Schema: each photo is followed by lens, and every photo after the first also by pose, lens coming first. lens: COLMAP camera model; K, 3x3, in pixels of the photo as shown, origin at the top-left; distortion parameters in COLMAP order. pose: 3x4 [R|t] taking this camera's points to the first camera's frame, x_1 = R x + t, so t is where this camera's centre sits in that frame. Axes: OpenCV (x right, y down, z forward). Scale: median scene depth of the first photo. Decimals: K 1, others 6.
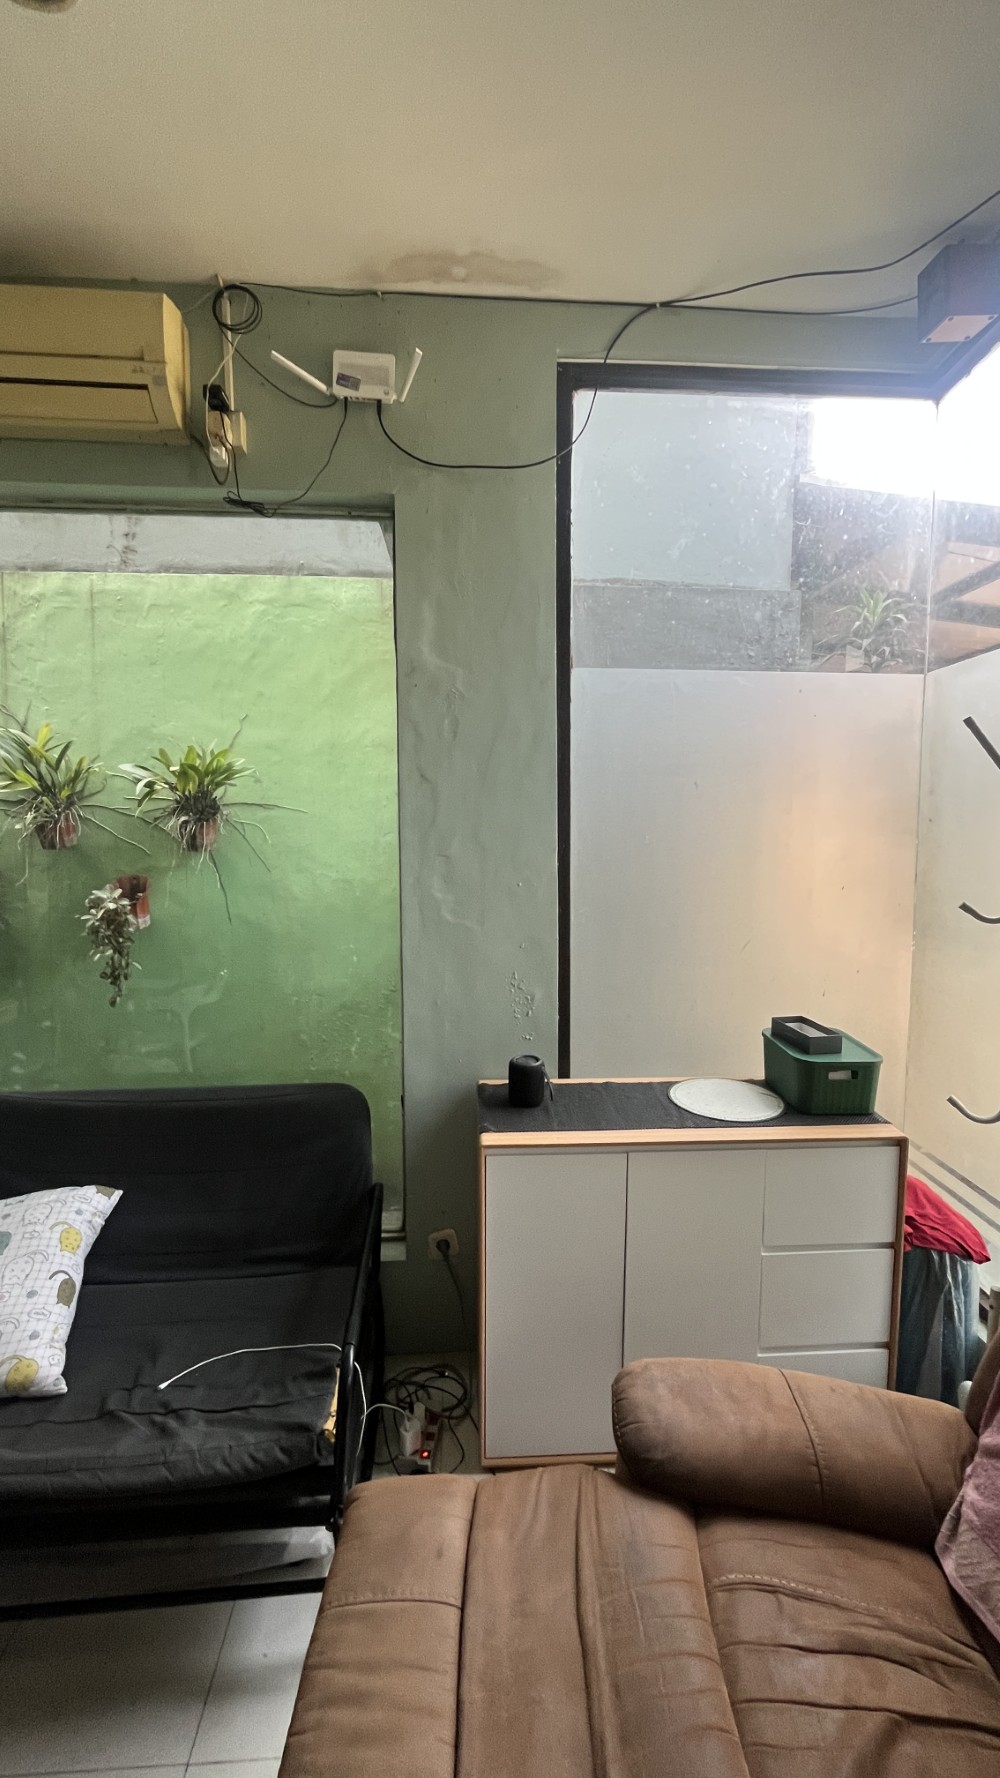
lens RADIAL K [[724.3, 0, 500.4], [0, 724.3, 885.0], [0, 0, 1]] dist [0.000309, 0.000155]
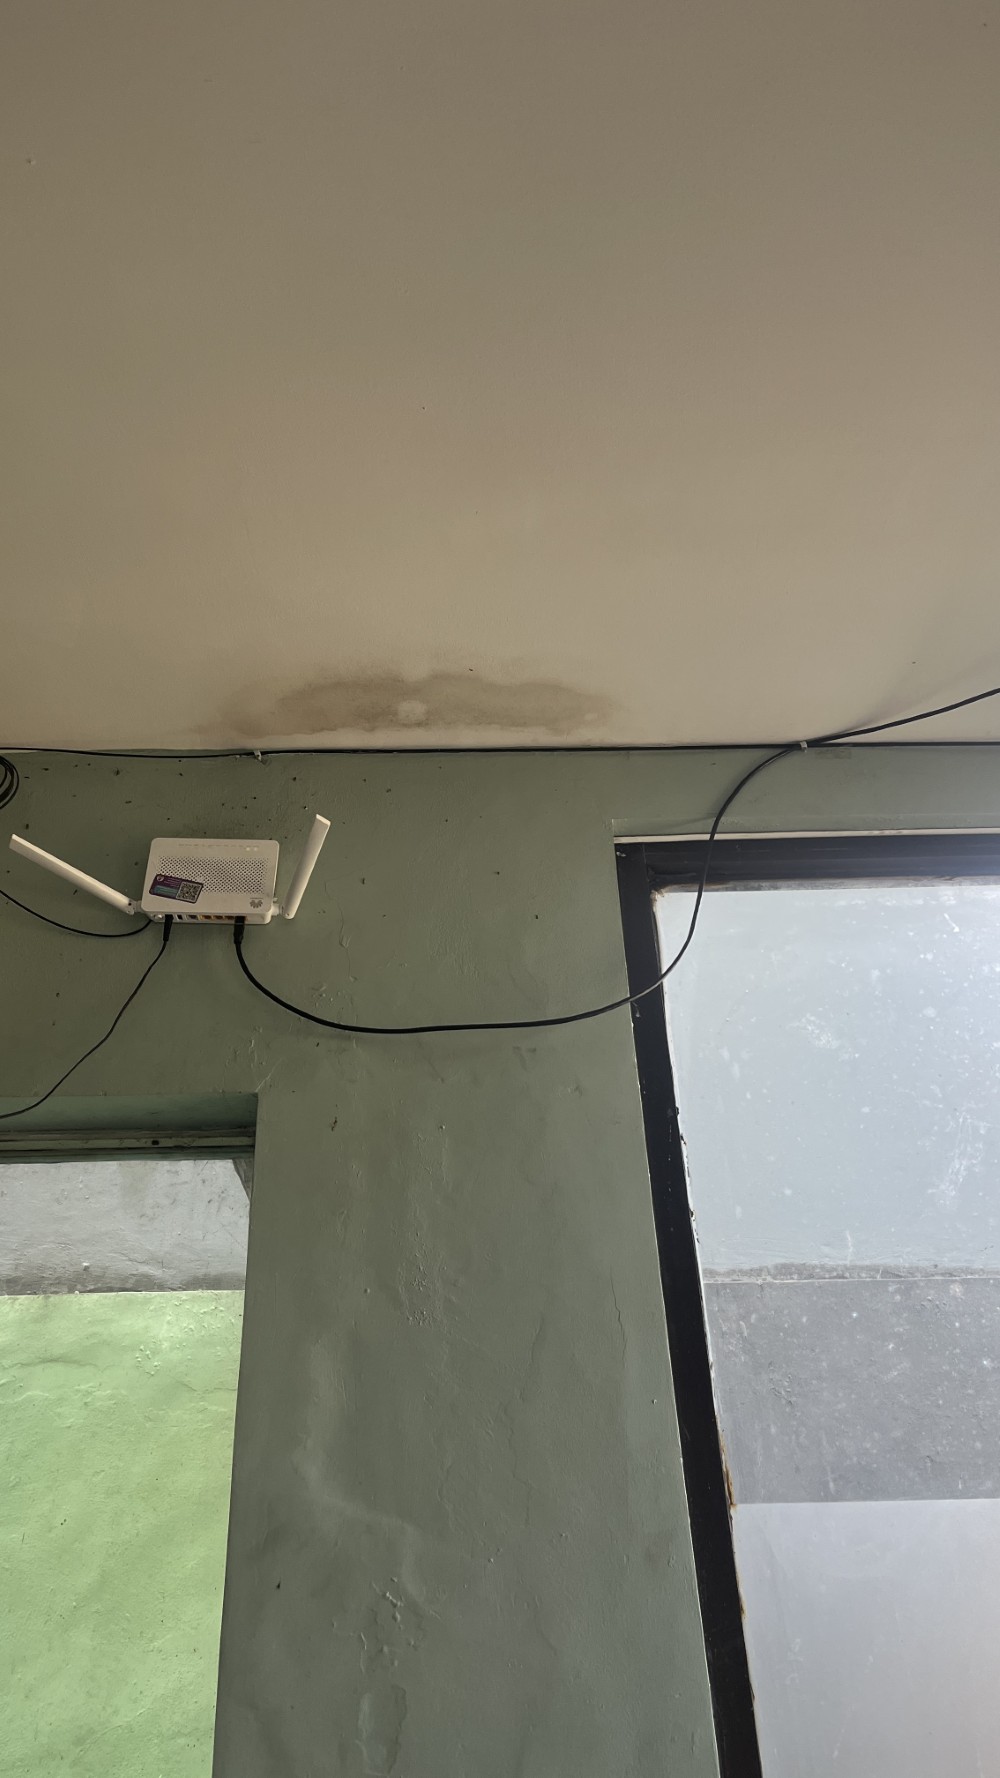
lens RADIAL K [[1353.1, 0, 493.2], [0, 1353.1, 898.1], [0, 0, 1]] dist [0.064624, -0.081120]
pose [[0.998527, -0.051732, -0.016381, 0.009695], [0.029961, 0.777296, -0.628421, -0.120579], [0.045242, 0.627004, 0.777701, 0.307222]]
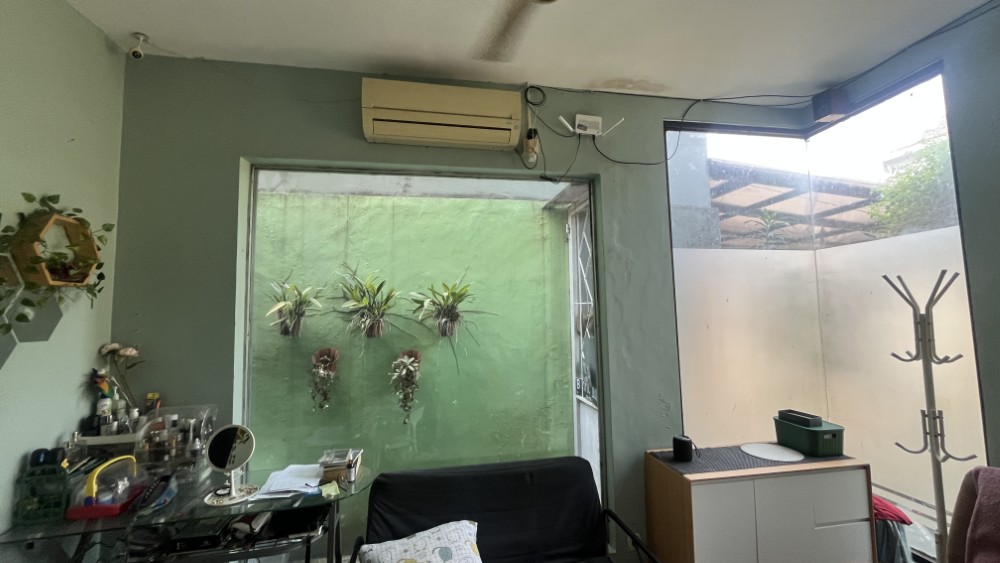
lens RADIAL K [[407.4, 0, 500.0], [0, 407.4, 282.2], [0, 0, 1]] dist [0.000309, 0.000155]
pose [[0.993521, -0.009412, 0.113255, -0.579301], [0.027231, 0.987249, -0.156839, -0.022862], [-0.110334, 0.158907, 0.981109, -0.134704]]
